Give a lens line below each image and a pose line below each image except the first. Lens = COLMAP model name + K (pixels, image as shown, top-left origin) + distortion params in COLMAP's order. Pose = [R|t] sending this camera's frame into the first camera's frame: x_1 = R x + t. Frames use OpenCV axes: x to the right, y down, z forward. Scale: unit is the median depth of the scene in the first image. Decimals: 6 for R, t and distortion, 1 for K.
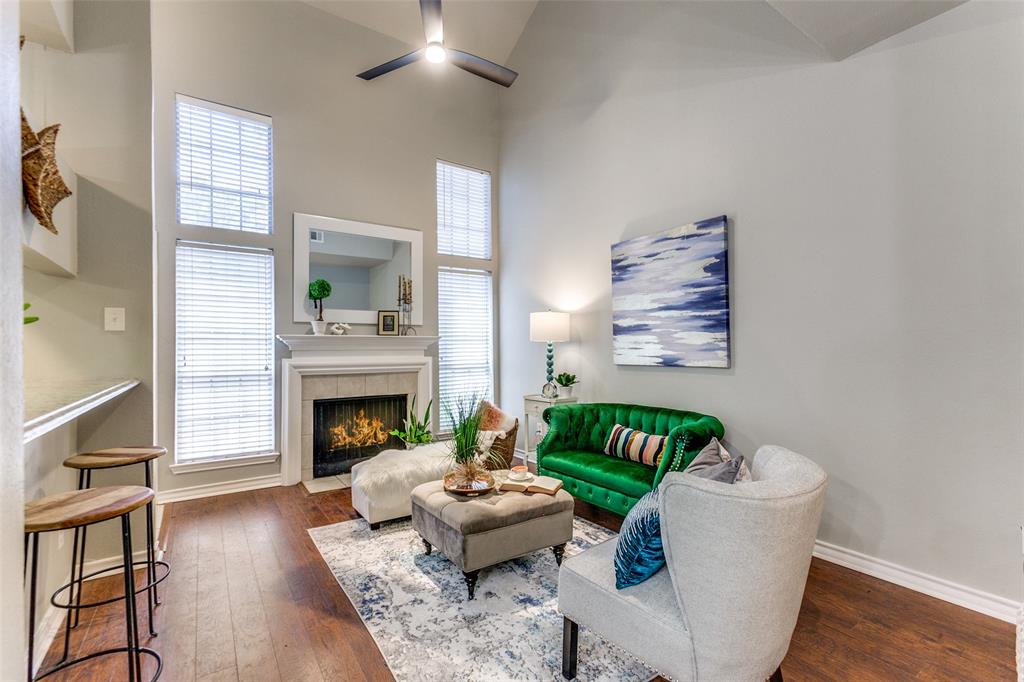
lens RADIAL K [[462.5, 0, 508.4], [0, 462.5, 347.7], [0, 0, 1]] dist [0.010617, 0.002667]
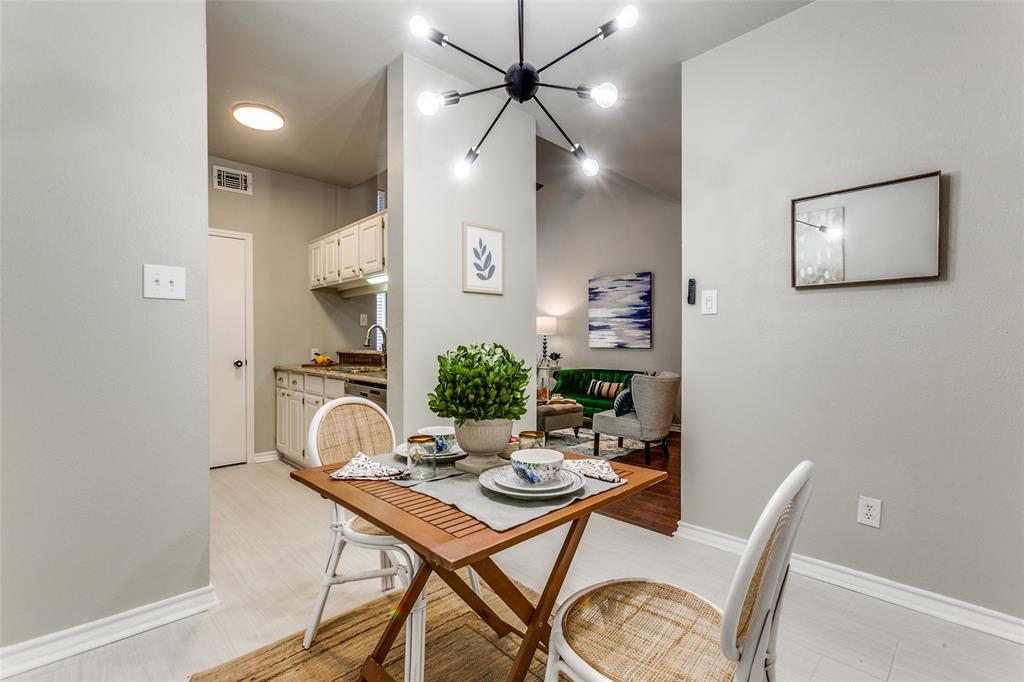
lens RADIAL K [[462.5, 0, 504.6], [0, 462.5, 344.6], [0, 0, 1]] dist [0.010617, 0.002667]
pose [[0.989036, 0.010656, 0.147289, -0.390229], [-0.011869, 0.999902, 0.007358, 0.017893], [-0.147196, -0.009025, 0.989066, -0.775635]]
